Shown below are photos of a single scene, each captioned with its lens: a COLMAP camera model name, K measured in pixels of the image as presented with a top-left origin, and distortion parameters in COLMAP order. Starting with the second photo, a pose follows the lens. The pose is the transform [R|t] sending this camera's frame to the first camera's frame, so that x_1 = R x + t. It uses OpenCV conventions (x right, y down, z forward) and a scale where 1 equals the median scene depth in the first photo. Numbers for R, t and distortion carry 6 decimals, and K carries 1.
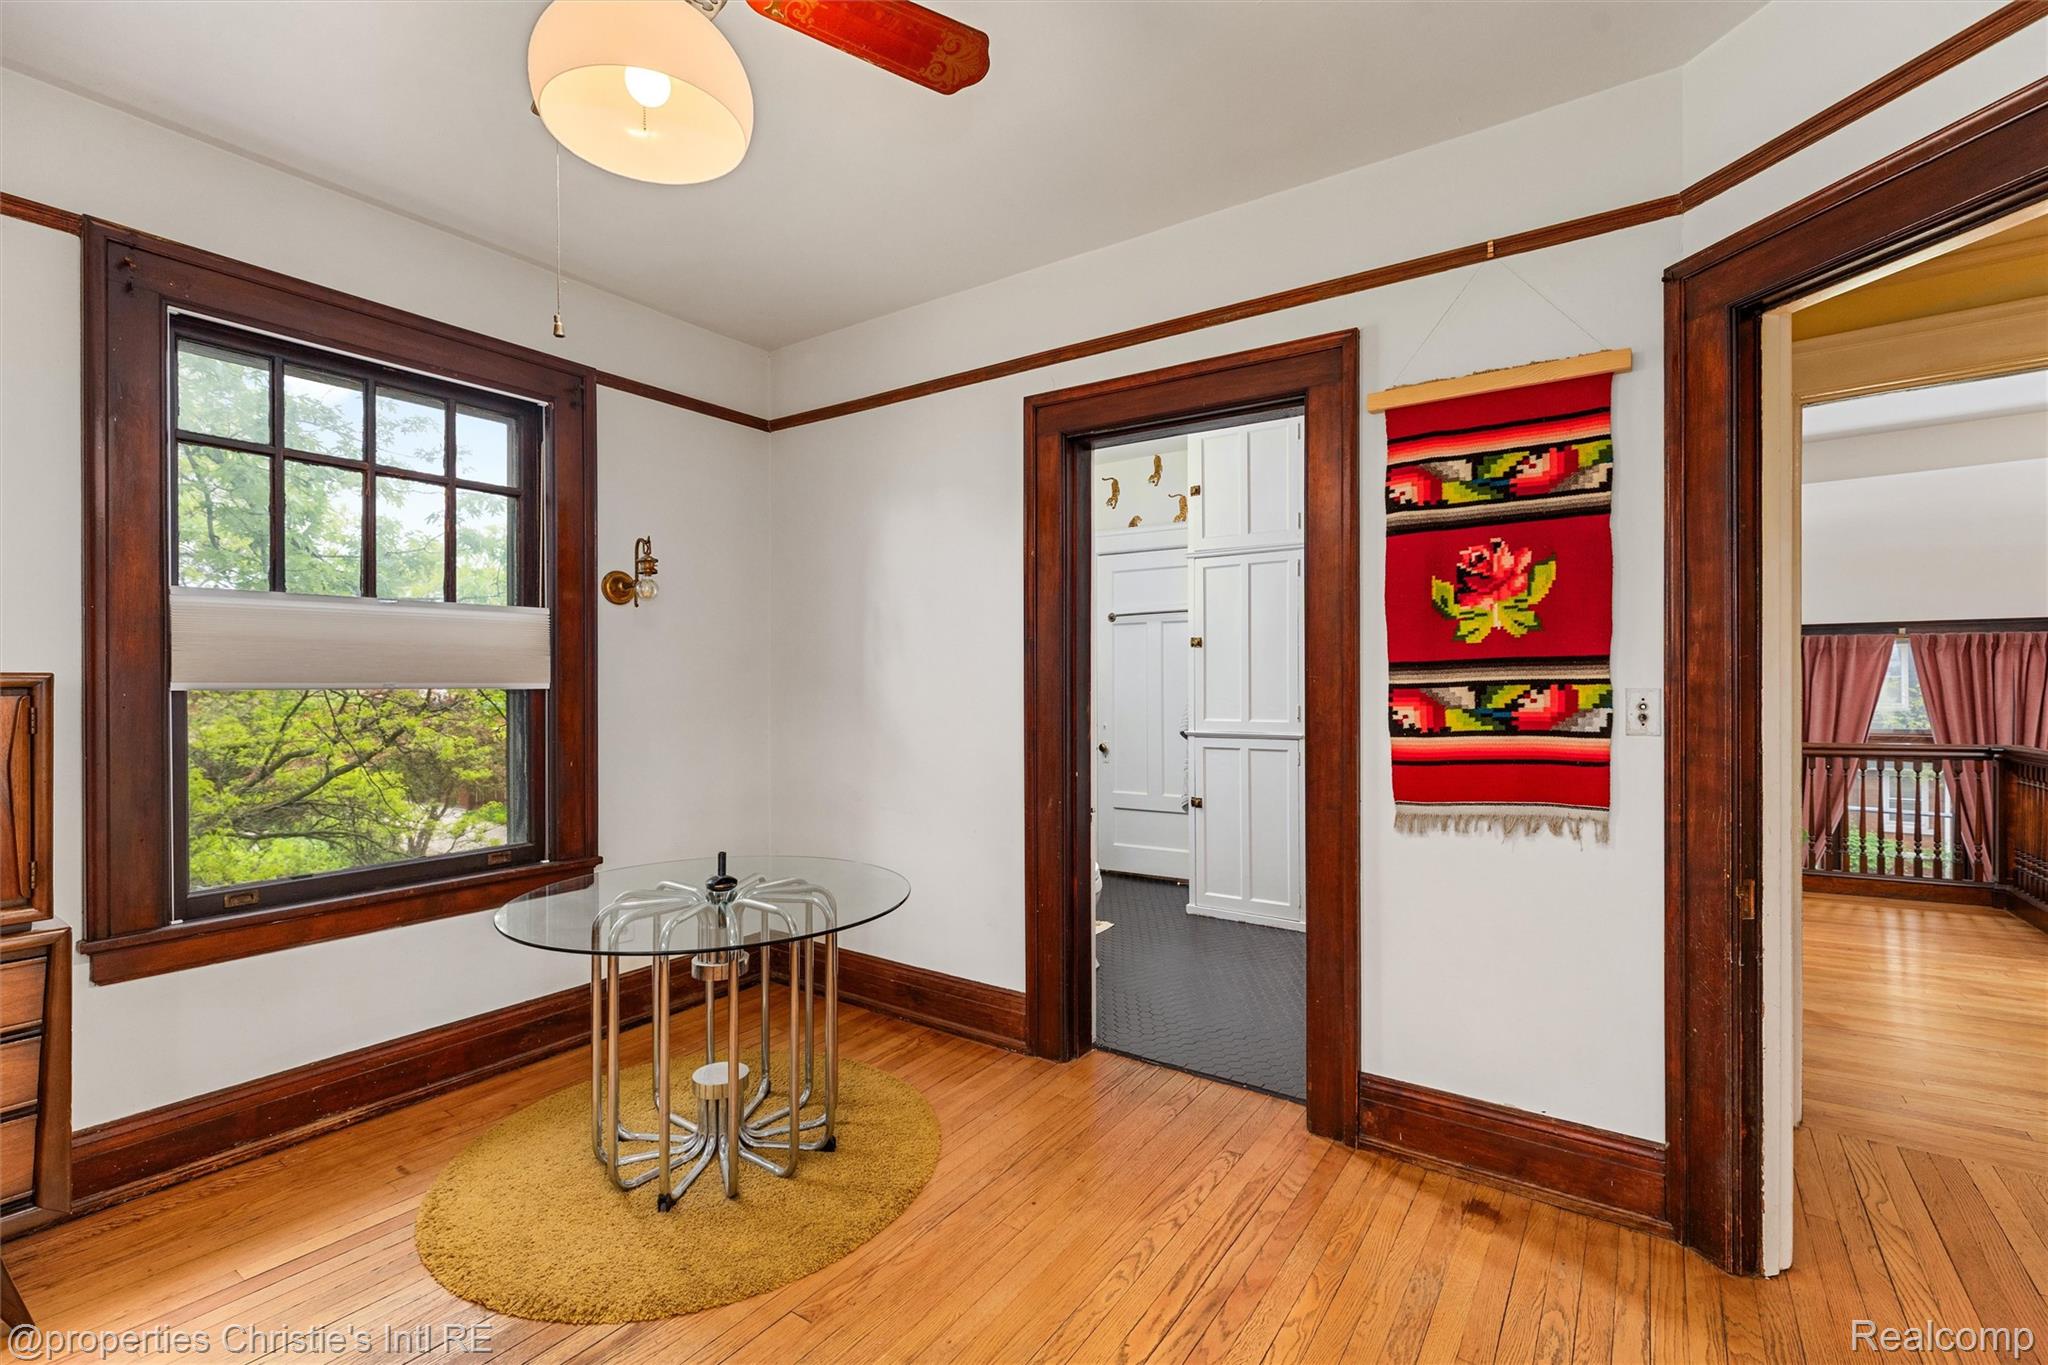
lens RADIAL K [[921.5, 0, 1020.7], [0, 921.5, 677.5], [0, 0, 1]] dist [0.010108, 0.000104]
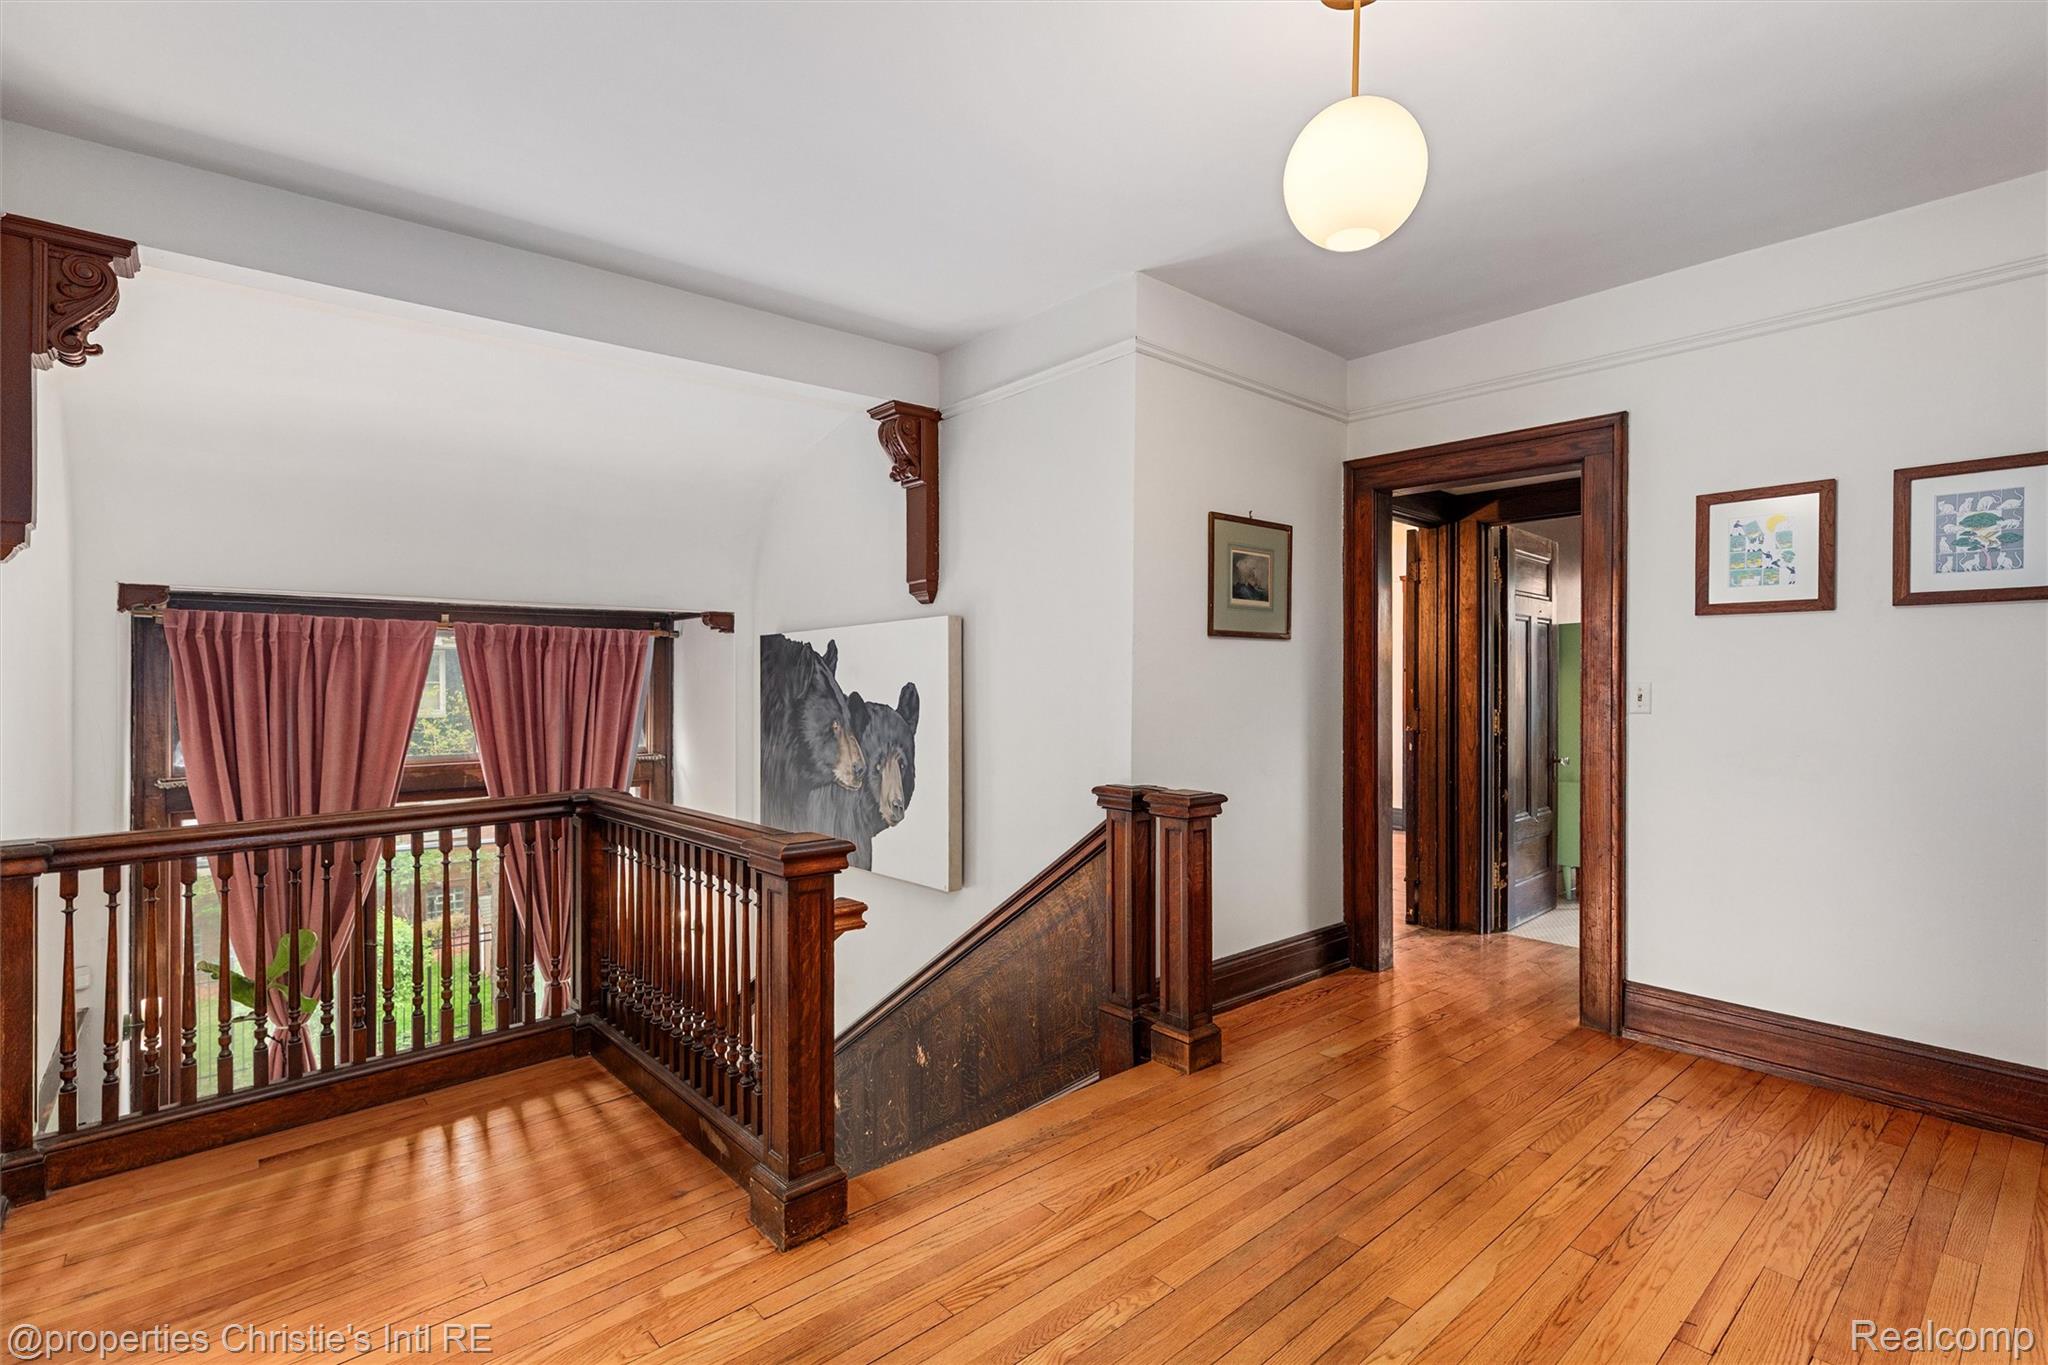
lens RADIAL K [[921.5, 0, 1020.7], [0, 921.5, 677.5], [0, 0, 1]] dist [0.010108, 0.000104]
pose [[0.241764, 0.006918, 0.970310, 0.380714], [-0.005761, 0.999967, -0.005694, -0.002826], [-0.970318, -0.004213, 0.241796, 0.415949]]
